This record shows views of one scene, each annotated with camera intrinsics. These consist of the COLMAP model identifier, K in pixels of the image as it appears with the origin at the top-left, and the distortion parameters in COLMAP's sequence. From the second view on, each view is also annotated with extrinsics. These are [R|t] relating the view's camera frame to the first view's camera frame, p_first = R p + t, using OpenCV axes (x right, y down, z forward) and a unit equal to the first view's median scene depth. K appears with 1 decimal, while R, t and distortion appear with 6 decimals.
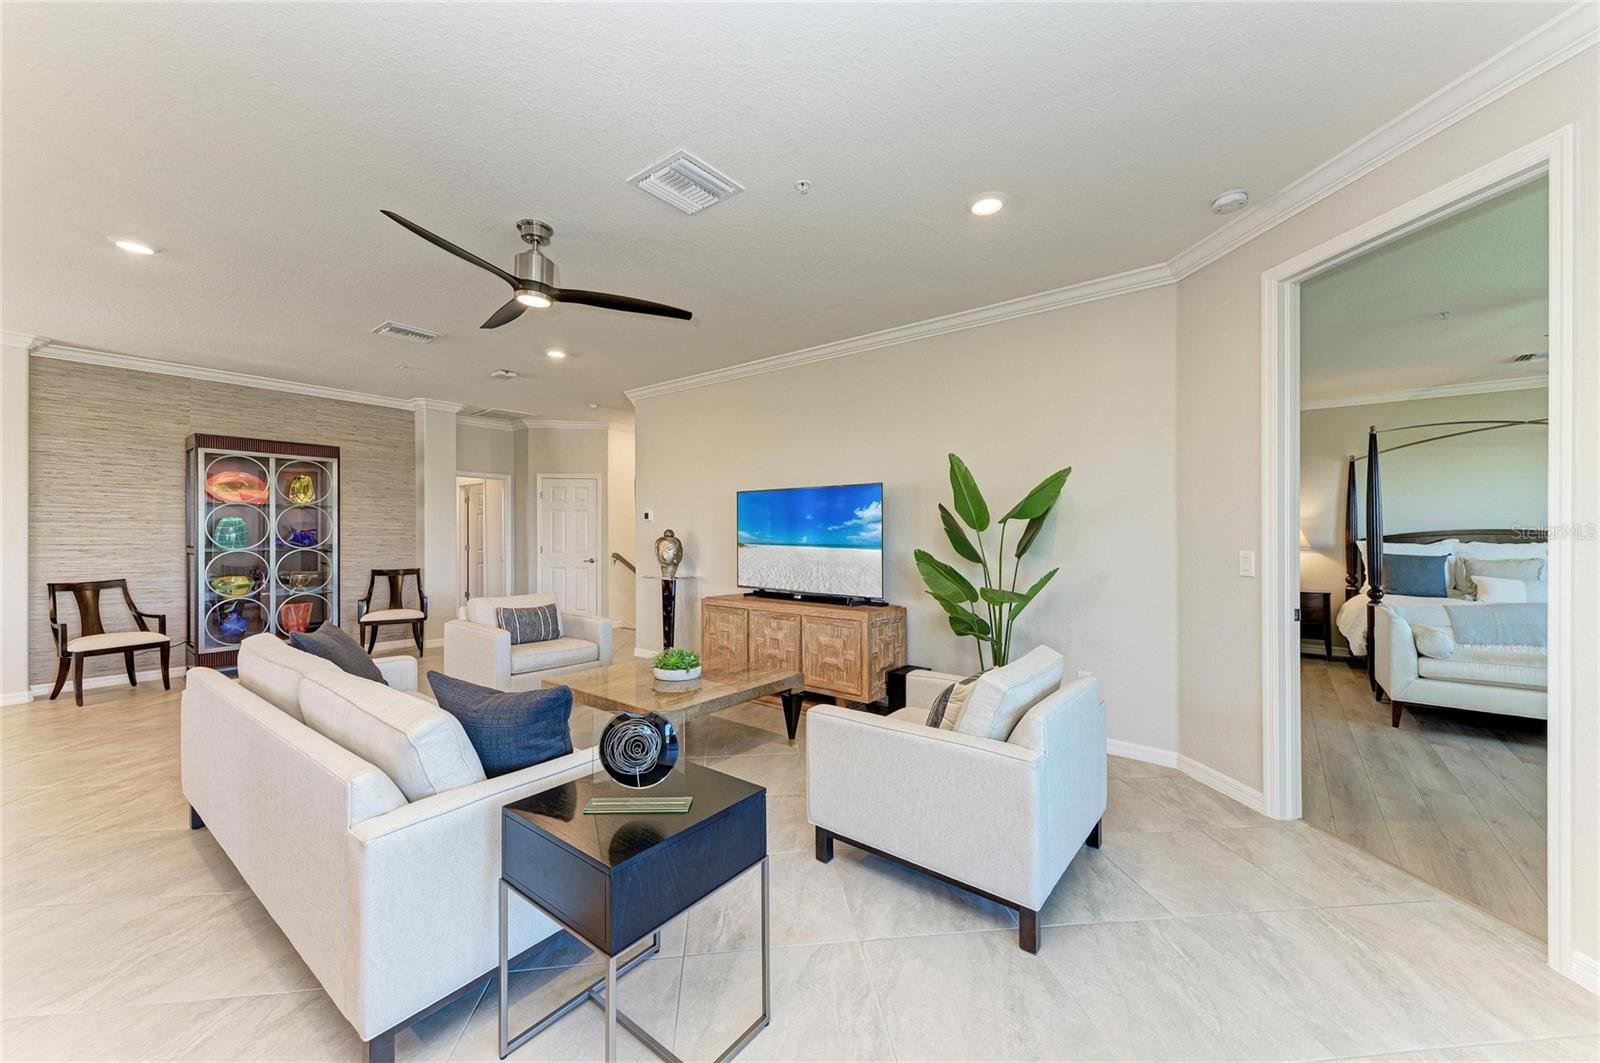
lens RADIAL K [[597.5, 0, 802.3], [0, 597.5, 533.0], [0, 0, 1]] dist [0.021231, -0.005652]
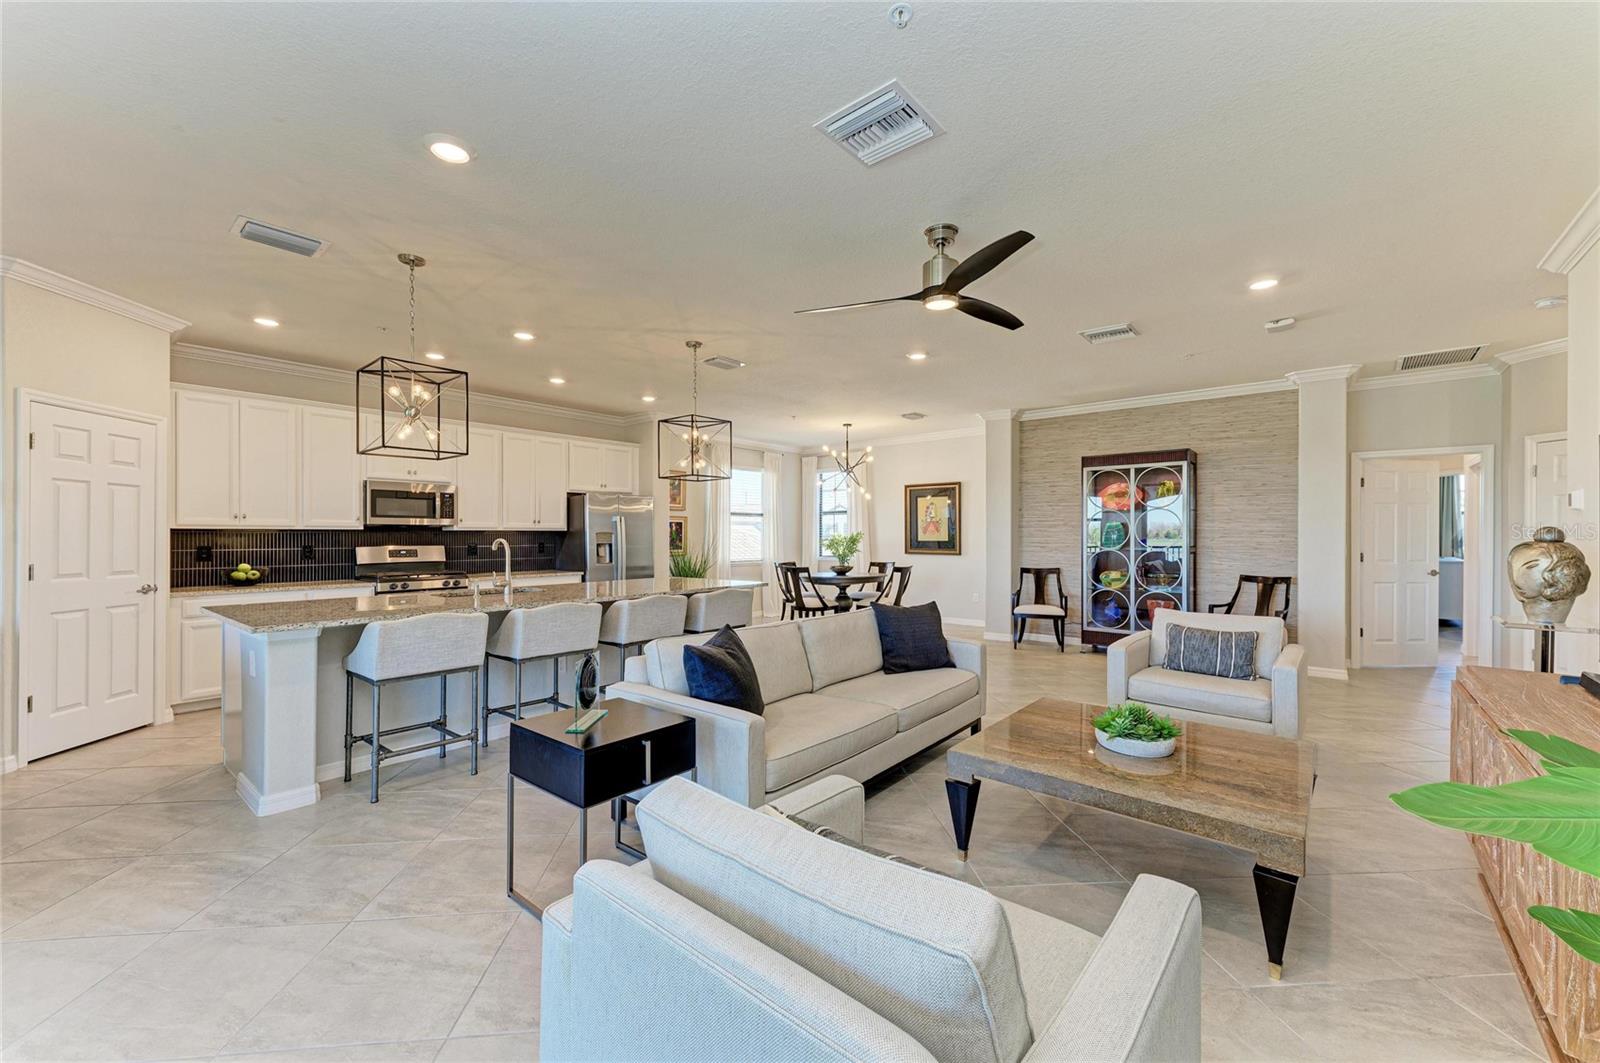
lens RADIAL K [[634.2, 0, 801.2], [0, 634.2, 533.1], [0, 0, 1]] dist [0.029260, -0.007724]
pose [[-0.033297, -0.004077, -0.999437, 0.381492], [-0.001115, 0.999991, -0.004042, 0.002445], [0.999445, 0.000980, -0.033301, 0.479610]]
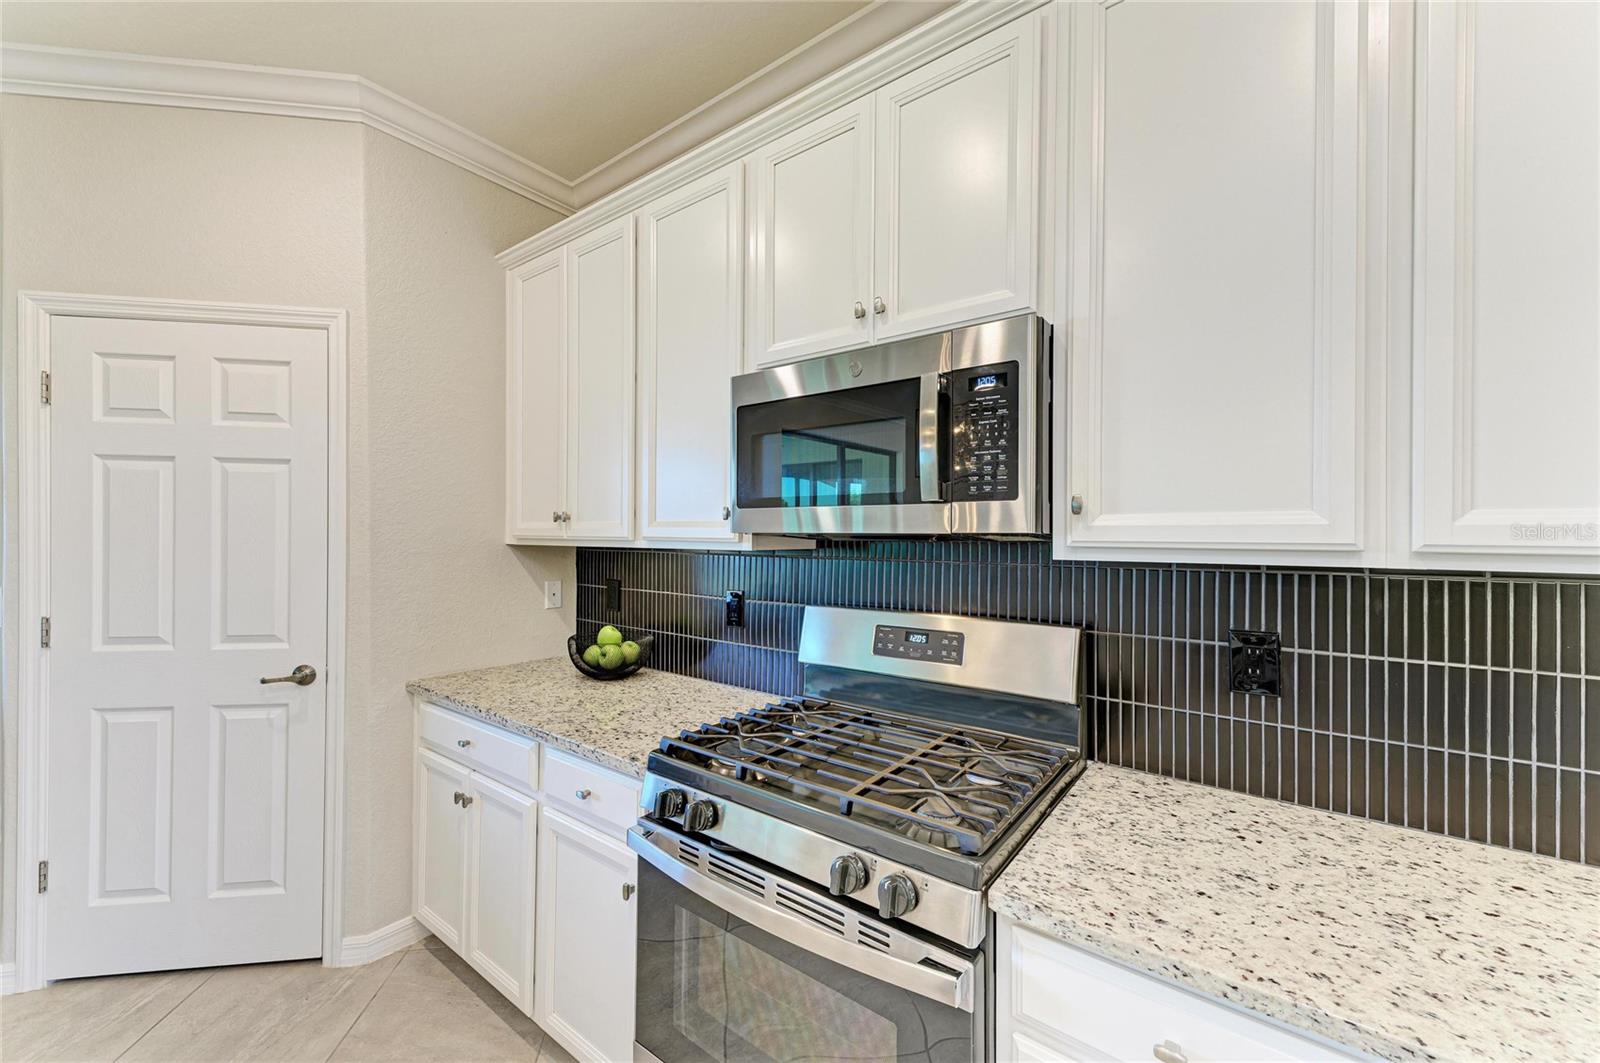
lens RADIAL K [[612.7, 0, 802.2], [0, 612.7, 536.8], [0, 0, 1]] dist [0.022335, -0.005837]
pose [[-0.999796, -0.004209, -0.019760, -0.788579], [-0.004316, 0.999976, 0.005337, -0.017719], [0.019737, 0.005421, -0.999791, -0.031740]]
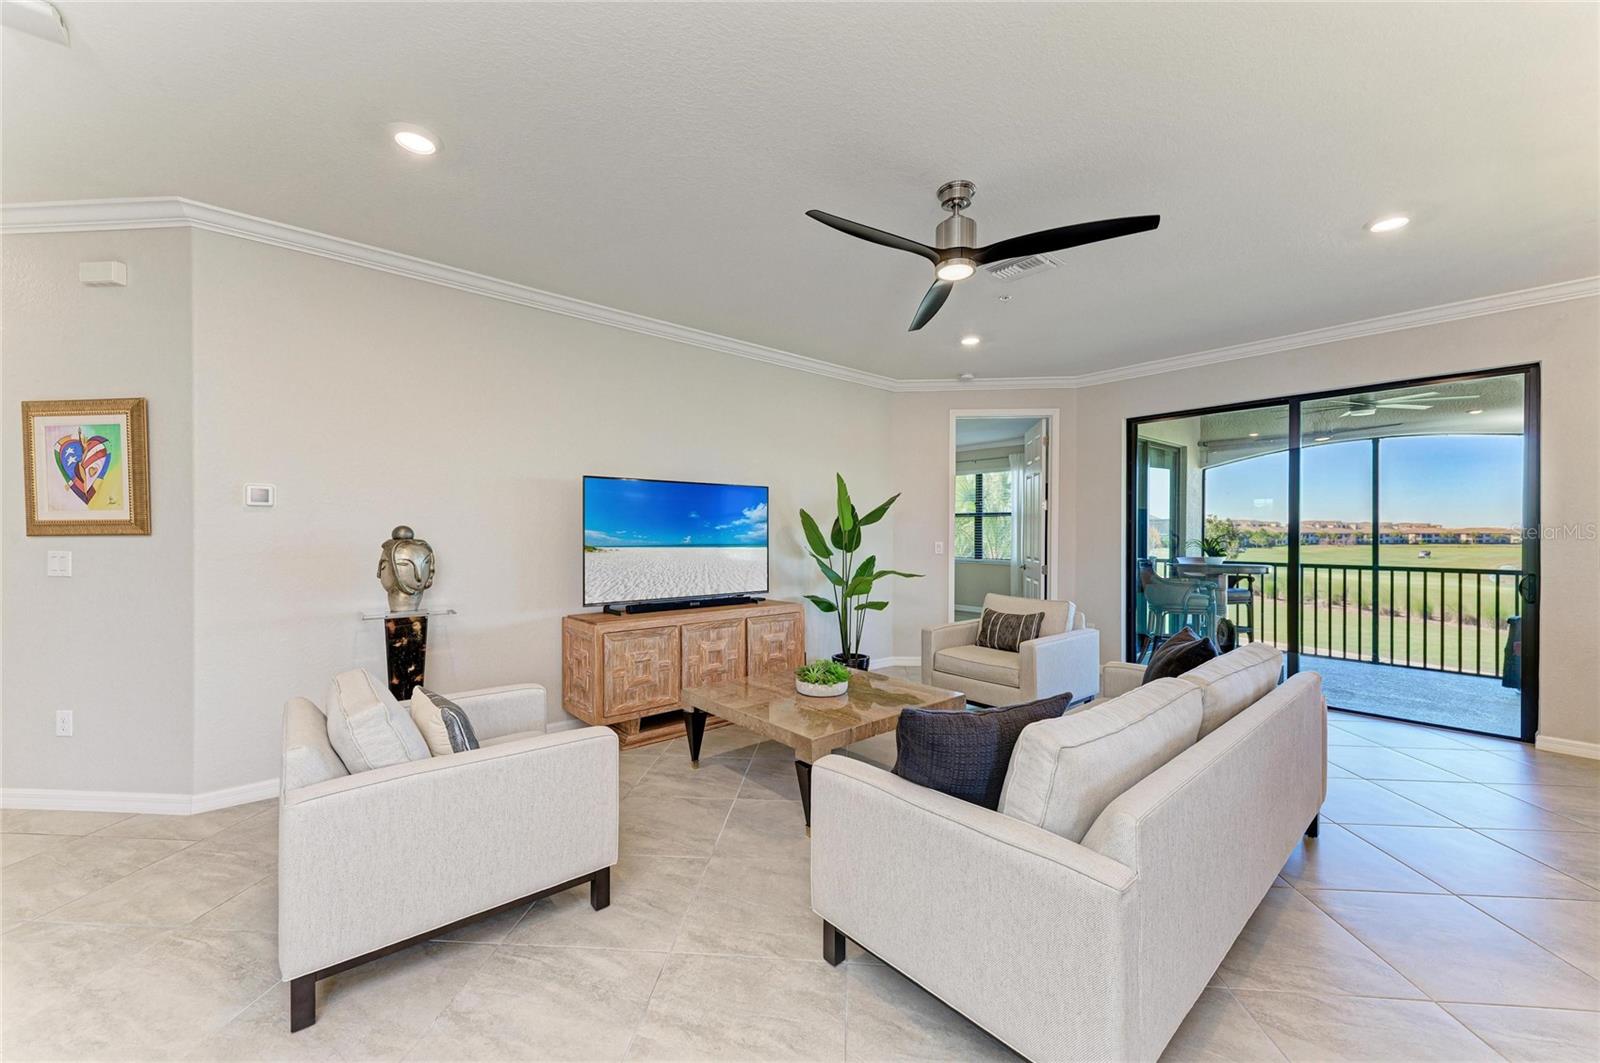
lens RADIAL K [[612.7, 0, 802.2], [0, 612.7, 536.8], [0, 0, 1]] dist [0.022335, -0.005837]
pose [[0.198752, -0.007608, 0.980020, -0.823527], [-0.001914, 0.999965, 0.008151, -0.001328], [-0.980048, -0.003496, 0.198731, 0.620573]]
